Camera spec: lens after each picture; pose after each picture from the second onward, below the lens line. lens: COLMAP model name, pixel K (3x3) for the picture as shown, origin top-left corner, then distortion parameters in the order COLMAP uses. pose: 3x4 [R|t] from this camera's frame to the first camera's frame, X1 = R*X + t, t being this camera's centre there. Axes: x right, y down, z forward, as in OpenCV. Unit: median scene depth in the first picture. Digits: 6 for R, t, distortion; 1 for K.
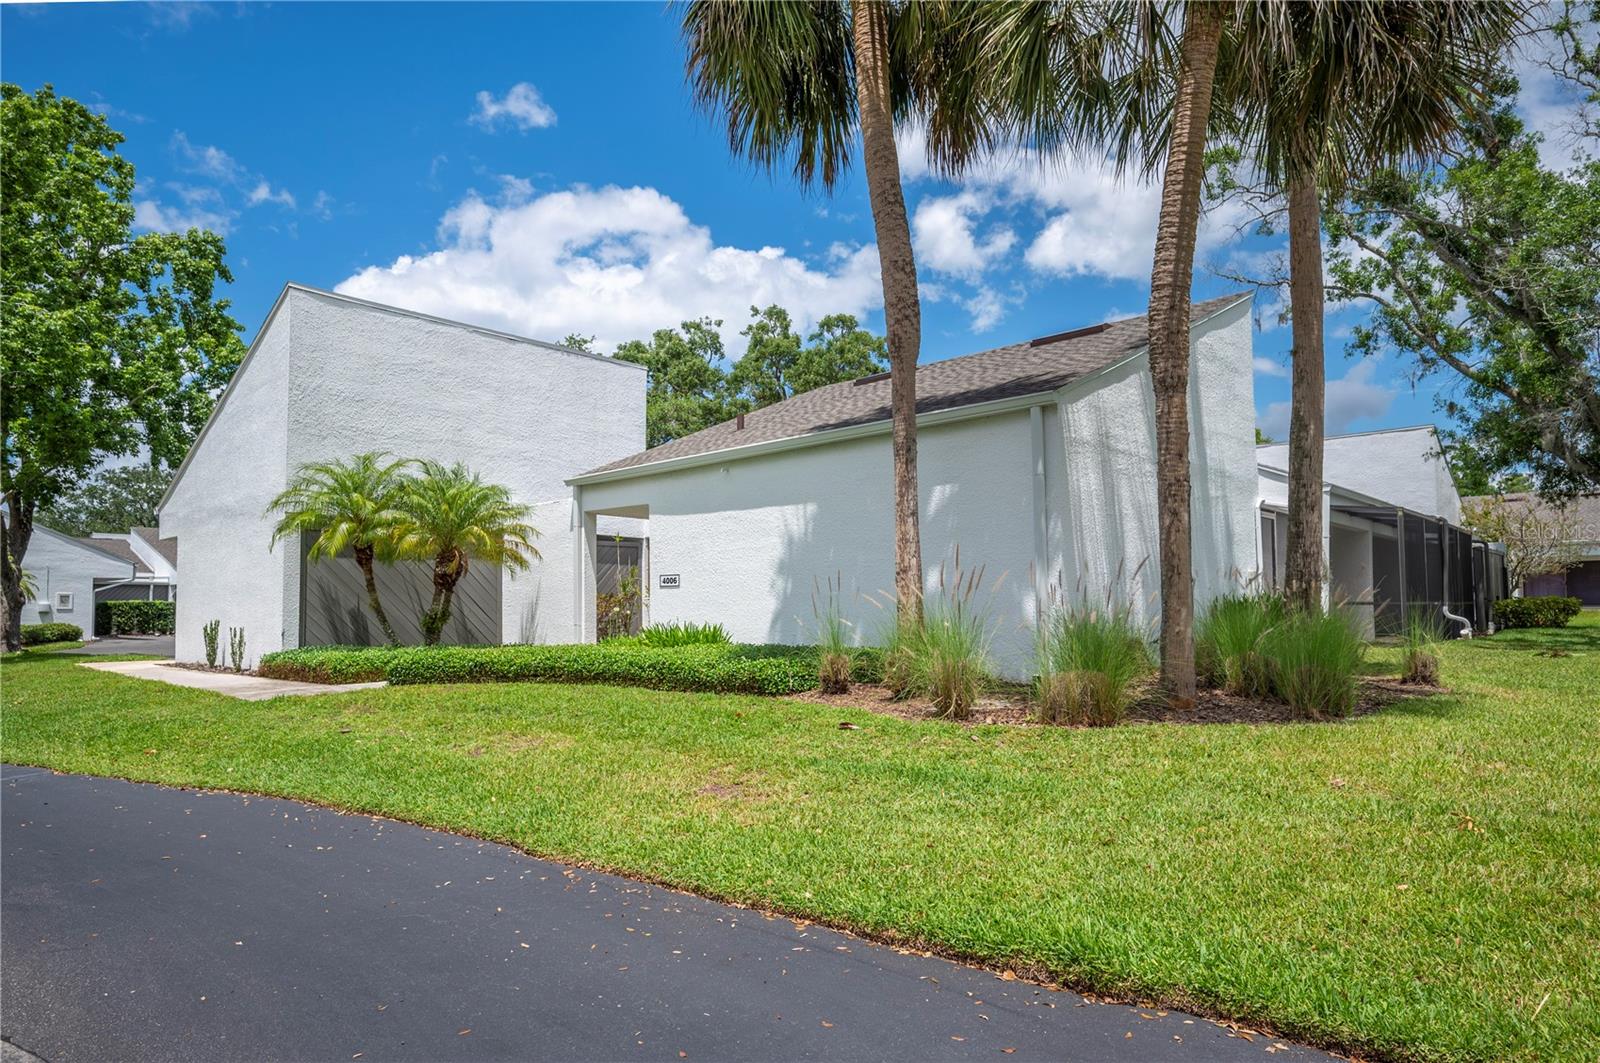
lens RADIAL K [[932.6, 0, 797.5], [0, 932.6, 590.9], [0, 0, 1]] dist [-0.003661, -0.003111]
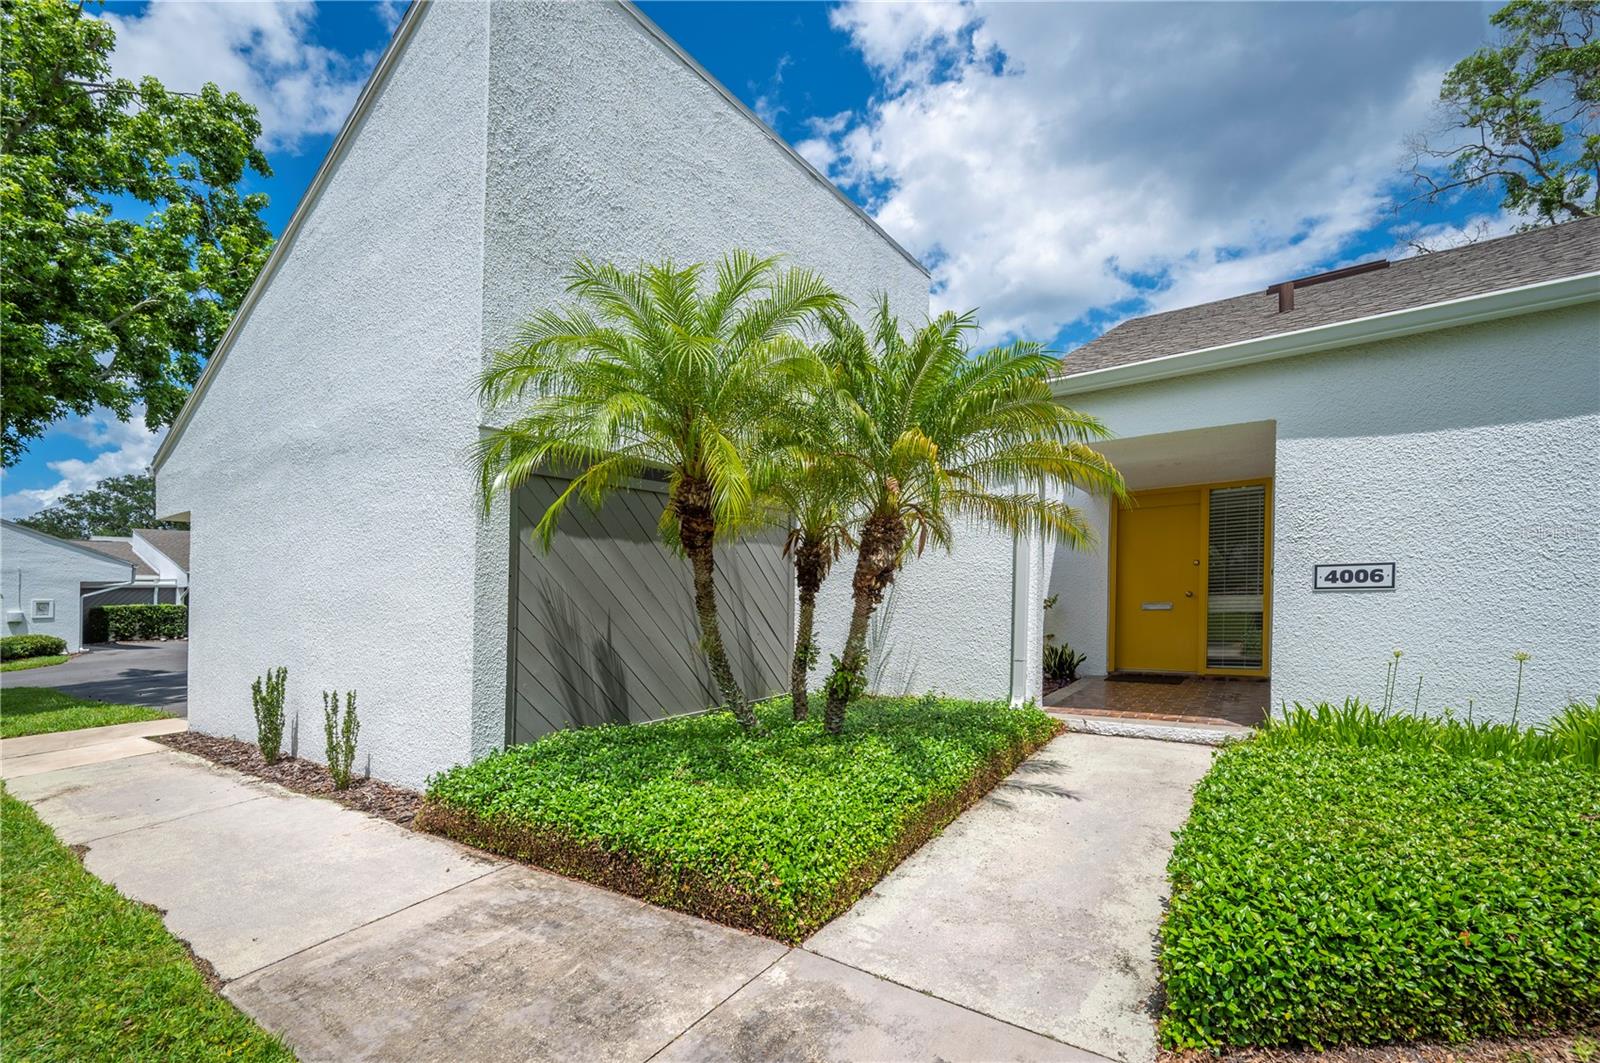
lens RADIAL K [[697.2, 0, 802.8], [0, 697.2, 571.7], [0, 0, 1]] dist [-0.000971, -0.000248]
pose [[0.990414, -0.013768, 0.137441, -0.178934], [0.015589, 0.999804, -0.012185, -0.005143], [-0.137246, 0.014211, 0.990435, 0.265966]]
